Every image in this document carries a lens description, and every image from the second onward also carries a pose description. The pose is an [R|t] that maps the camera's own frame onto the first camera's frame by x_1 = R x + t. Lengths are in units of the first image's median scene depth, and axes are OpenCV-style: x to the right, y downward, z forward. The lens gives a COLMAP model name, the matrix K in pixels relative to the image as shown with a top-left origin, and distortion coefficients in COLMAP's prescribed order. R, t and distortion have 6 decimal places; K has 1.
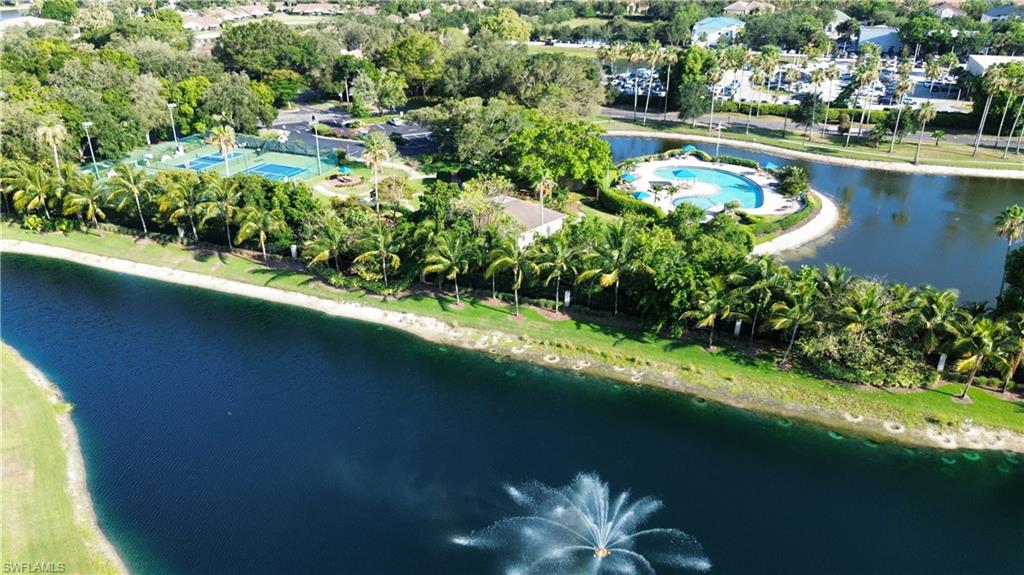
lens RADIAL K [[726.9, 0, 518.9], [0, 726.9, 292.6], [0, 0, 1]] dist [0.055222, -0.048333]
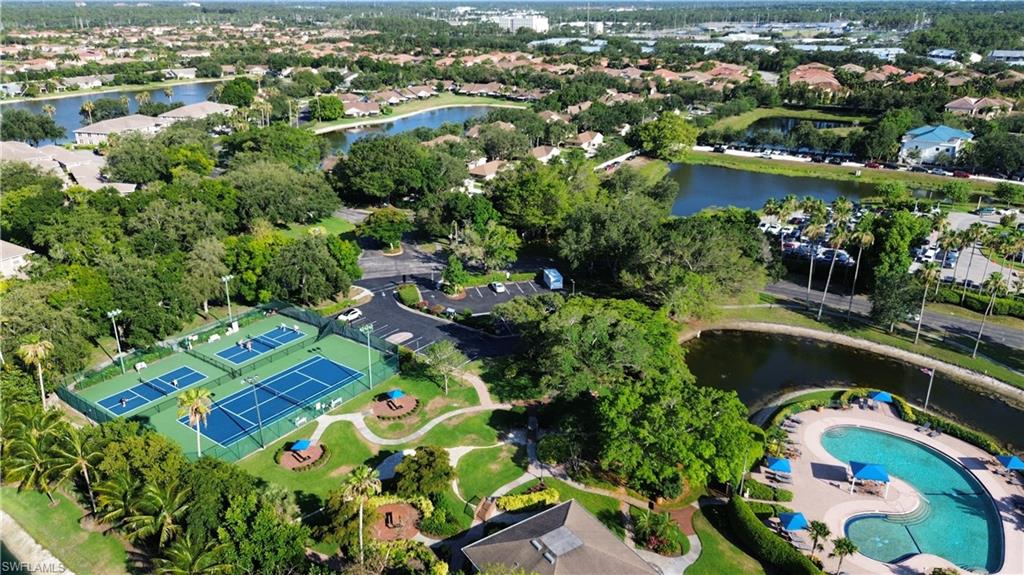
lens RADIAL K [[726.9, 0, 518.9], [0, 726.9, 292.6], [0, 0, 1]] dist [0.055222, -0.048333]
pose [[0.969839, 0.089095, -0.226878, 0.042337], [-0.102370, 0.993616, -0.047410, -0.192658], [0.221205, 0.069205, 0.972769, 0.205514]]
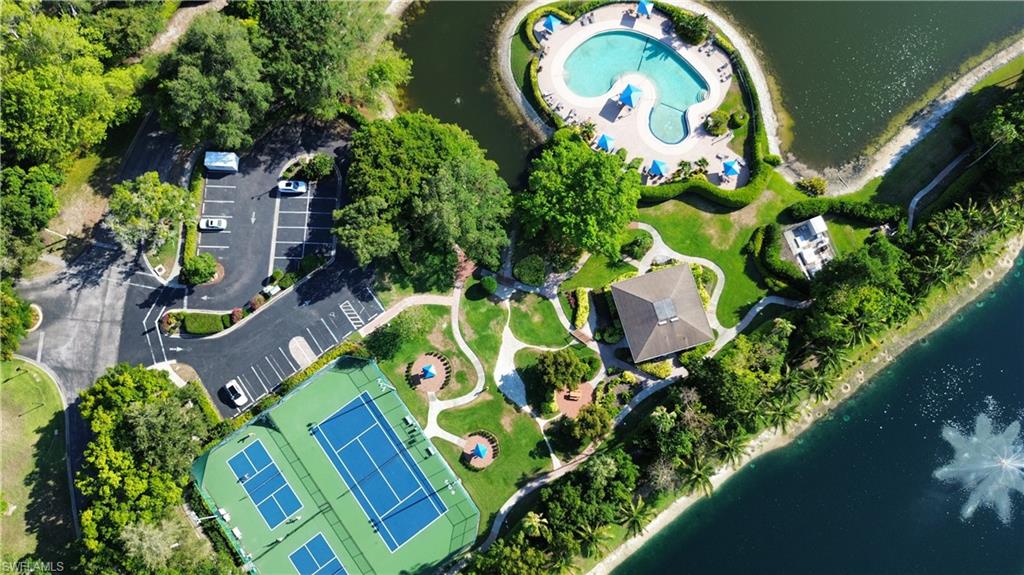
lens RADIAL K [[726.9, 0, 518.9], [0, 726.9, 292.6], [0, 0, 1]] dist [0.055222, -0.048333]
pose [[0.524945, -0.834747, 0.166221, -0.190656], [0.365975, 0.397690, 0.841371, -0.722706], [-0.768436, -0.380841, 0.514262, 0.364683]]
